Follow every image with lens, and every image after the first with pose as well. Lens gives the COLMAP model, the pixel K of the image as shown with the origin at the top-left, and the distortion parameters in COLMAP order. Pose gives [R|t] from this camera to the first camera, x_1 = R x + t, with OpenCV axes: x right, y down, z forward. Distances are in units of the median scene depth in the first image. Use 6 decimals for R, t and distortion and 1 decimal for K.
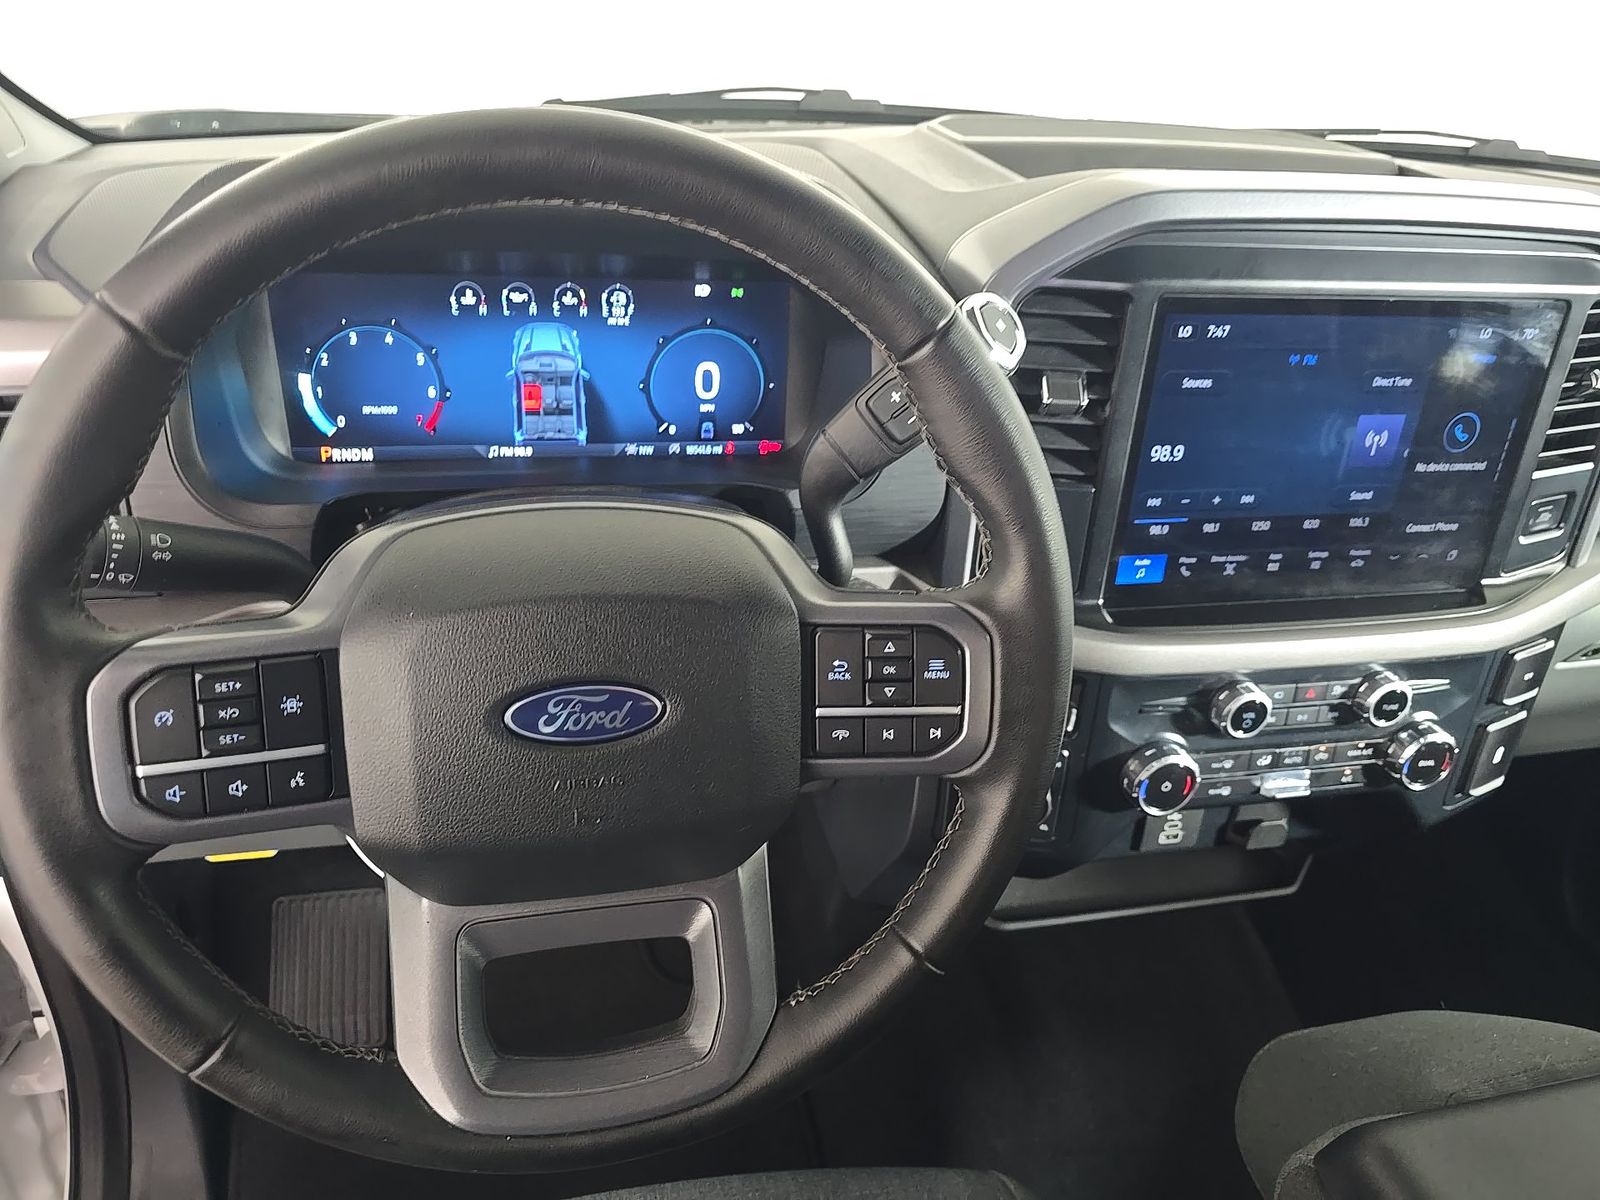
lens RADIAL K [[1096.3, 0, 800.0], [0, 1096.3, 608.1], [0, 0, 1]] dist [0.038728, -0.042353]
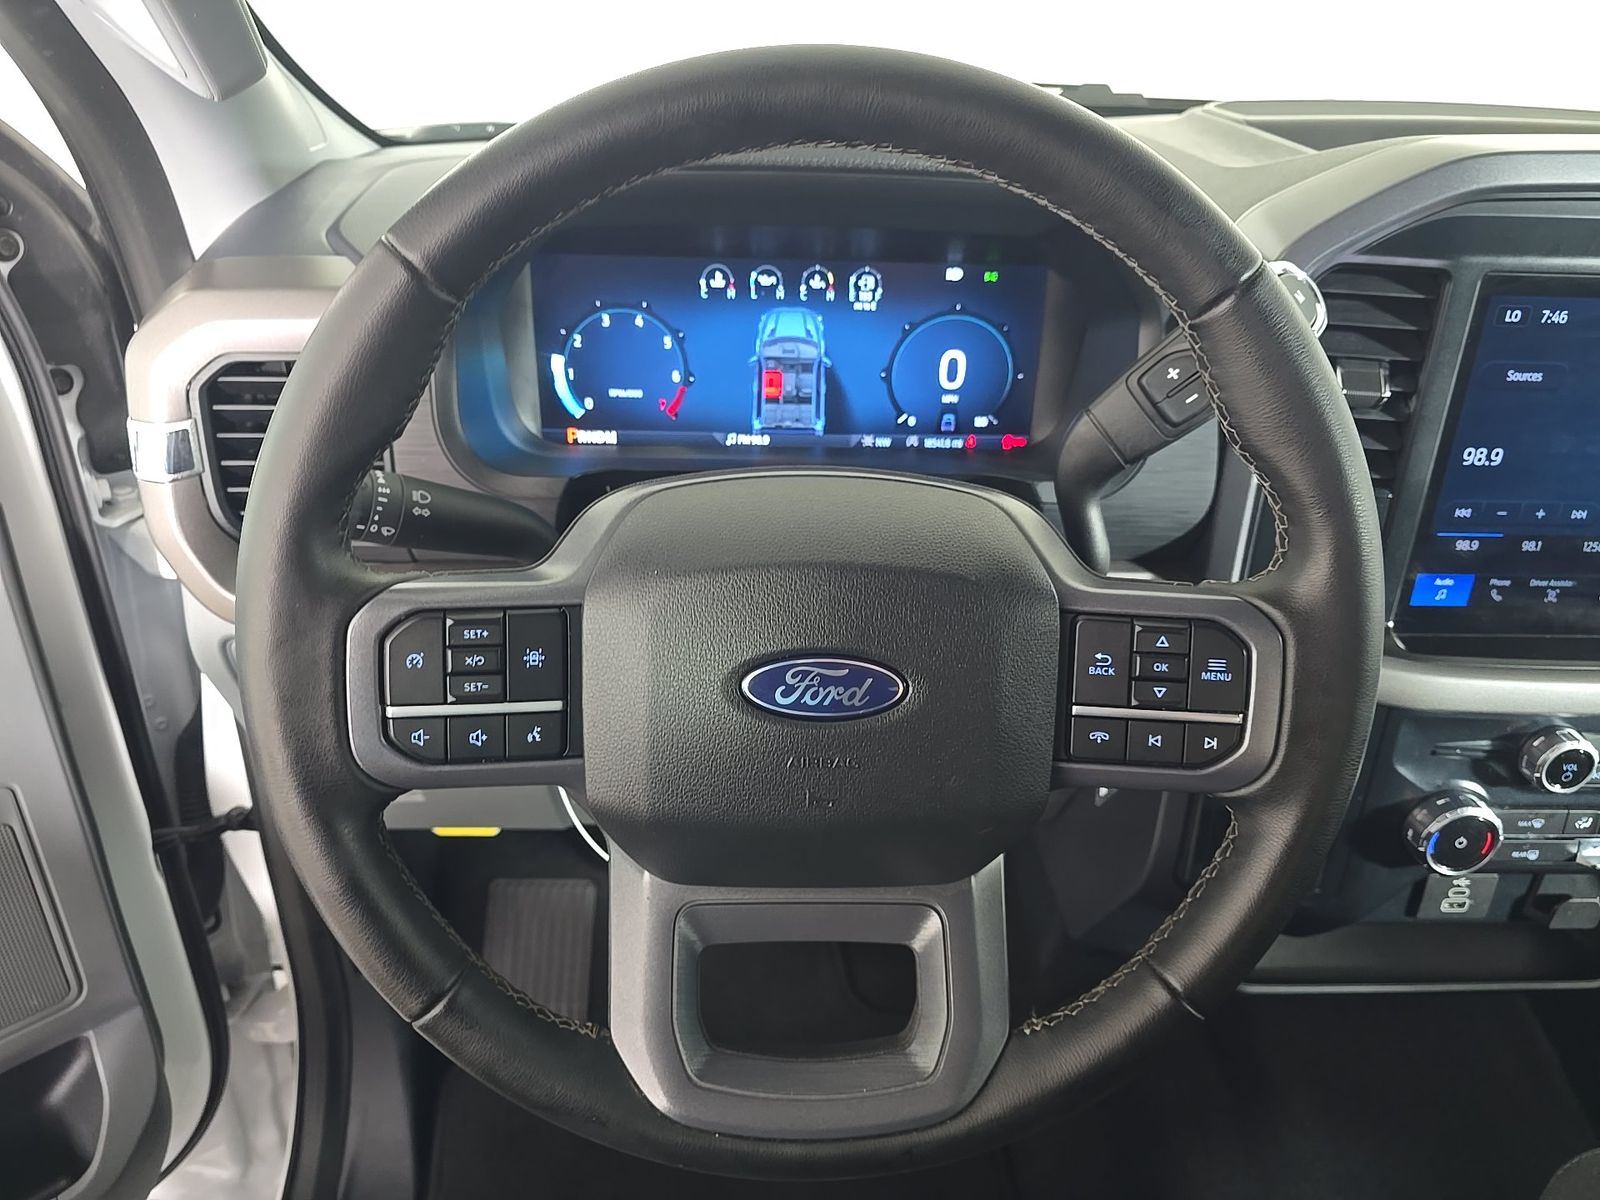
lens RADIAL K [[1096.3, 0, 795.8], [0, 1096.3, 611.4], [0, 0, 1]] dist [0.038728, -0.042353]
pose [[0.981515, 0.052606, -0.184015, -0.033417], [-0.058407, 0.997948, -0.026249, 0.037495], [0.182256, 0.036511, 0.982573, 0.048558]]
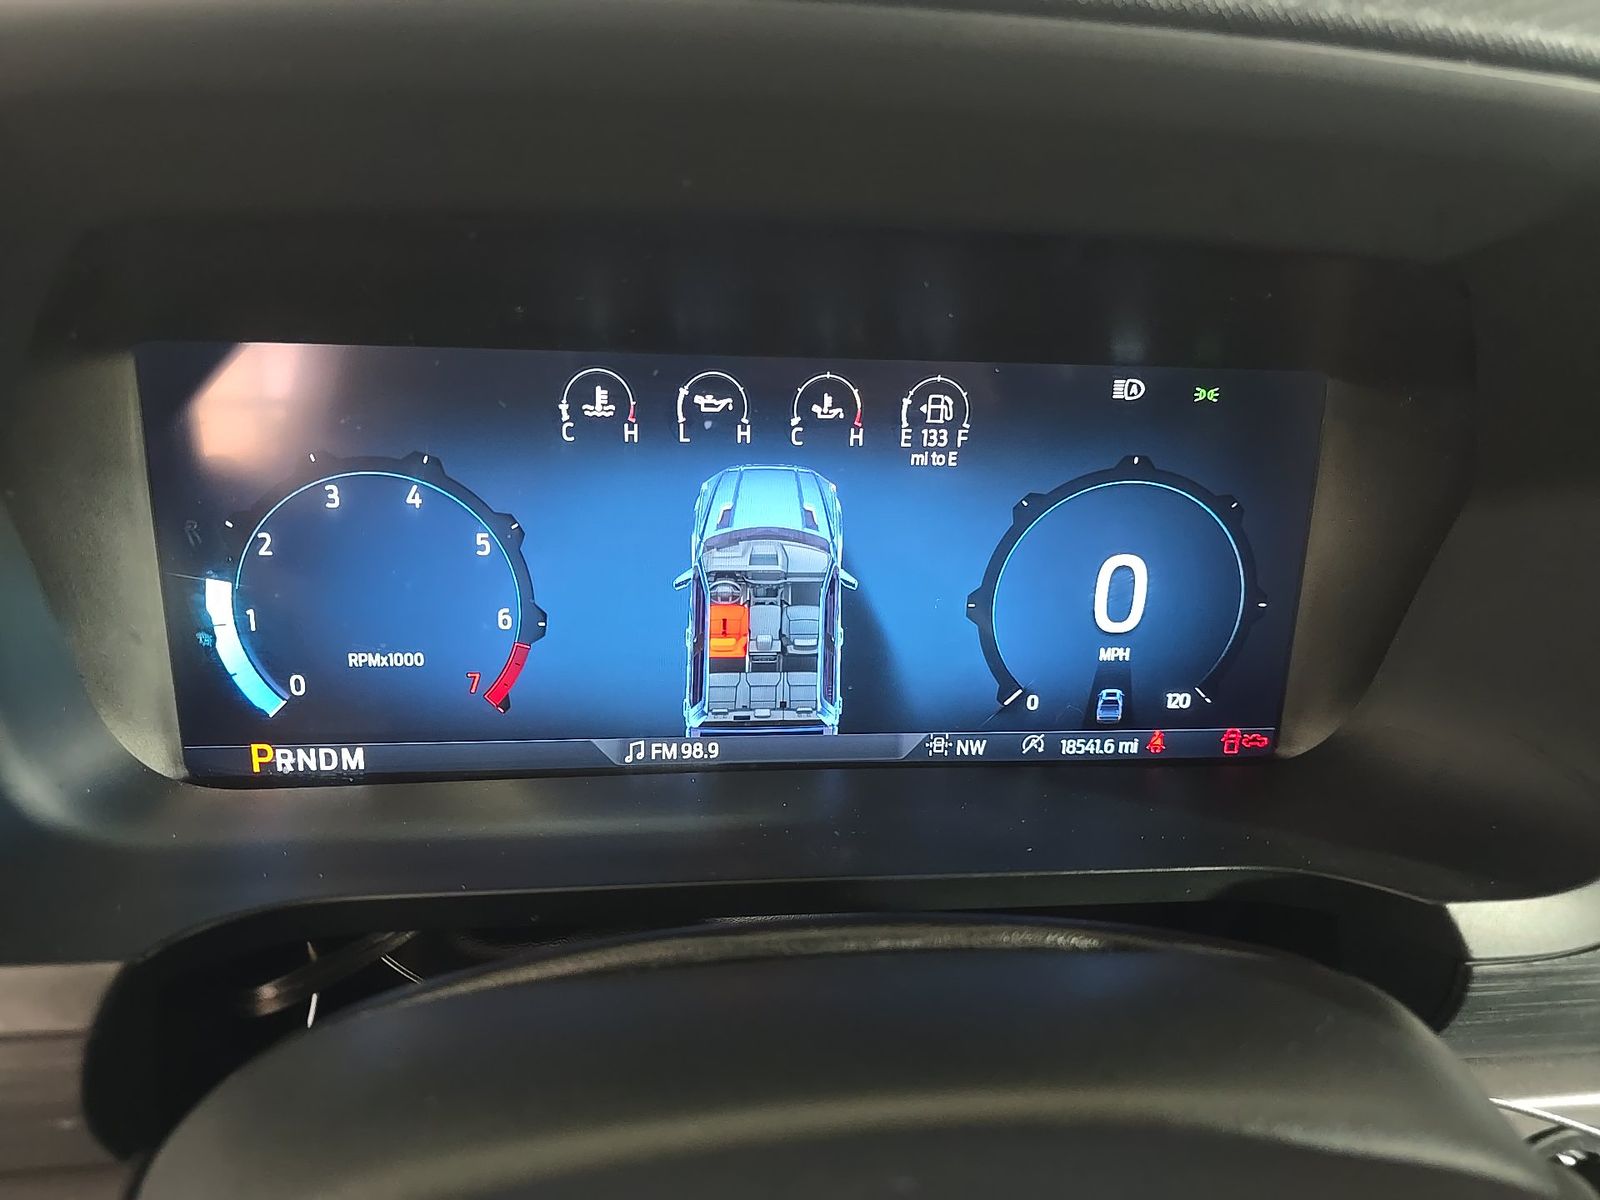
lens RADIAL K [[1096.3, 0, 811.2], [0, 1096.3, 601.8], [0, 0, 1]] dist [0.038728, -0.042353]
pose [[0.993576, 0.003389, -0.113118, -0.168604], [-0.025671, 0.980245, -0.196113, -0.123308], [0.110219, 0.197757, 0.974035, 0.601430]]
